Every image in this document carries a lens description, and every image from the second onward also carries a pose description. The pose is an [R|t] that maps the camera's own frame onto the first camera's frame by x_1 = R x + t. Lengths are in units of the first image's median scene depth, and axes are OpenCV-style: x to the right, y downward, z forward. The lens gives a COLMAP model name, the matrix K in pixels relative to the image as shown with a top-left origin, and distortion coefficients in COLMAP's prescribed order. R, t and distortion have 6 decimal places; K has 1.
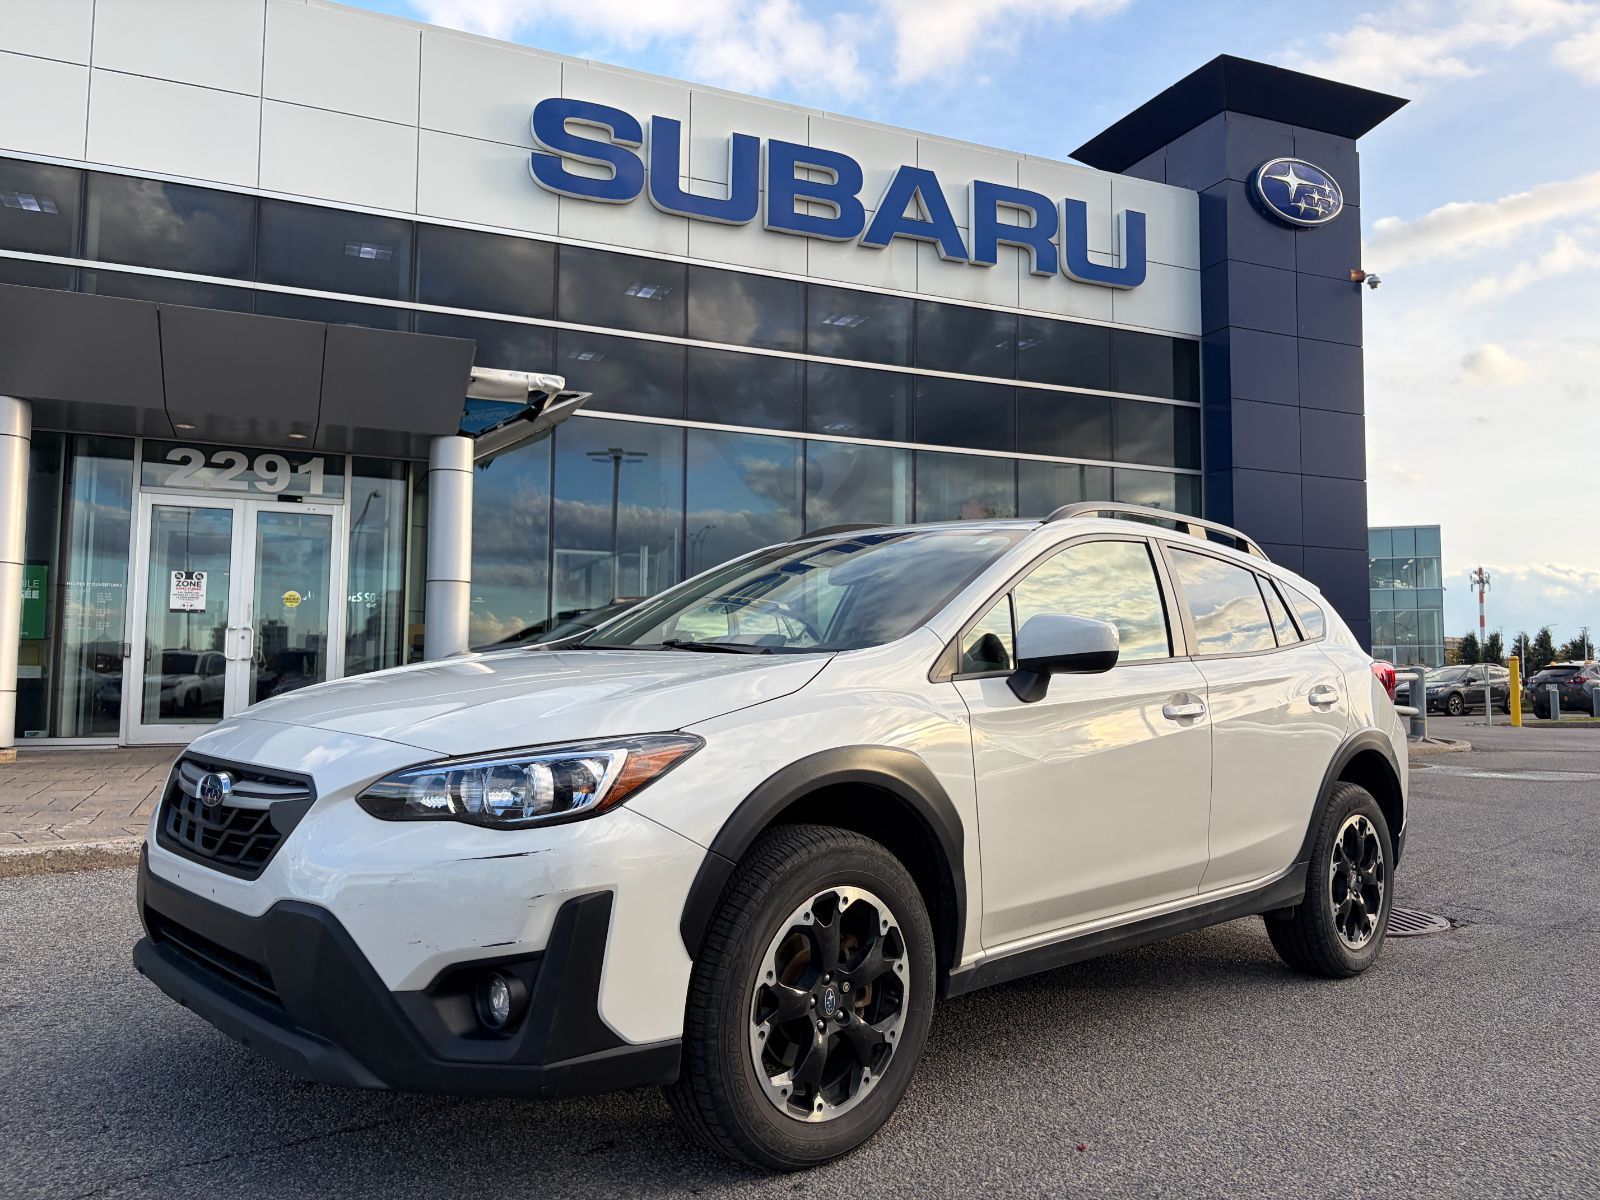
lens RADIAL K [[1277.7, 0, 800.0], [0, 1277.7, 600.0], [0, 0, 1]] dist [0.027080, -0.002652]
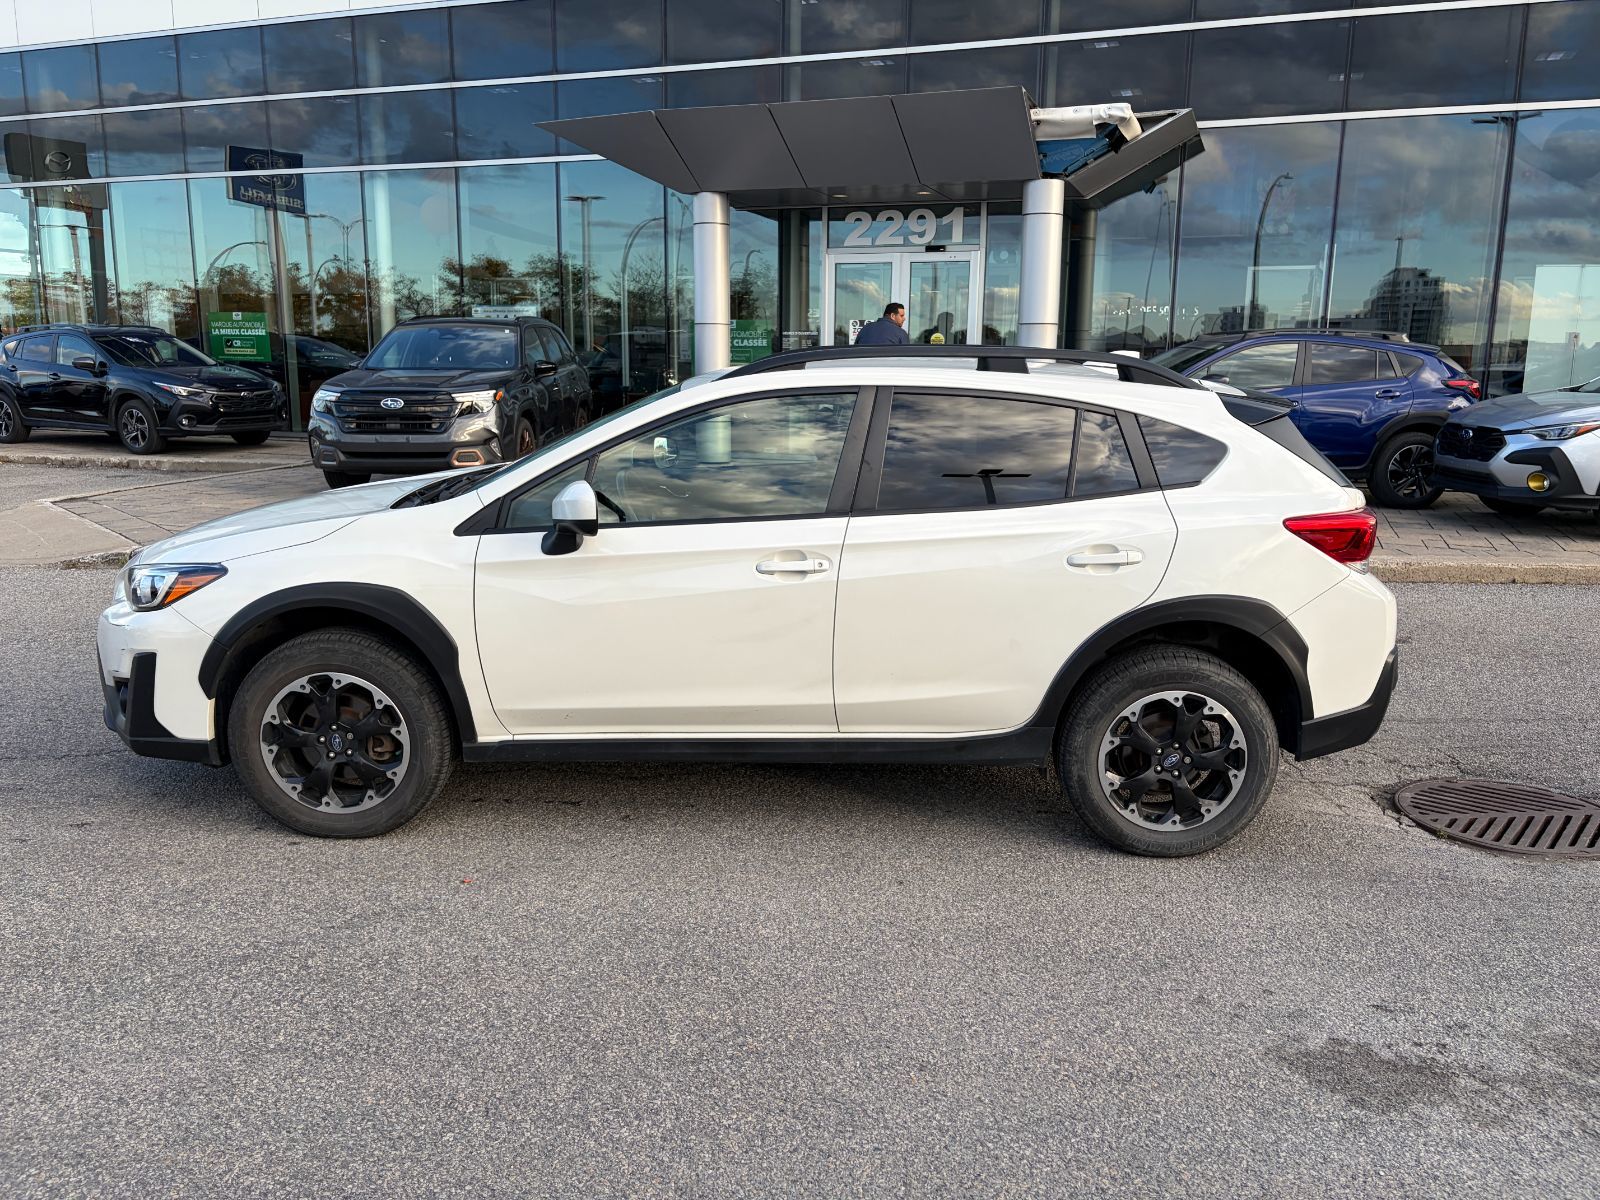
lens RADIAL K [[1277.7, 0, 800.0], [0, 1277.7, 600.0], [0, 0, 1]] dist [0.027080, -0.002652]
pose [[0.689256, 0.137044, -0.711439, 1.404106], [0.046645, 0.971517, 0.232333, -0.174614], [0.723015, -0.193322, 0.663232, 0.396075]]
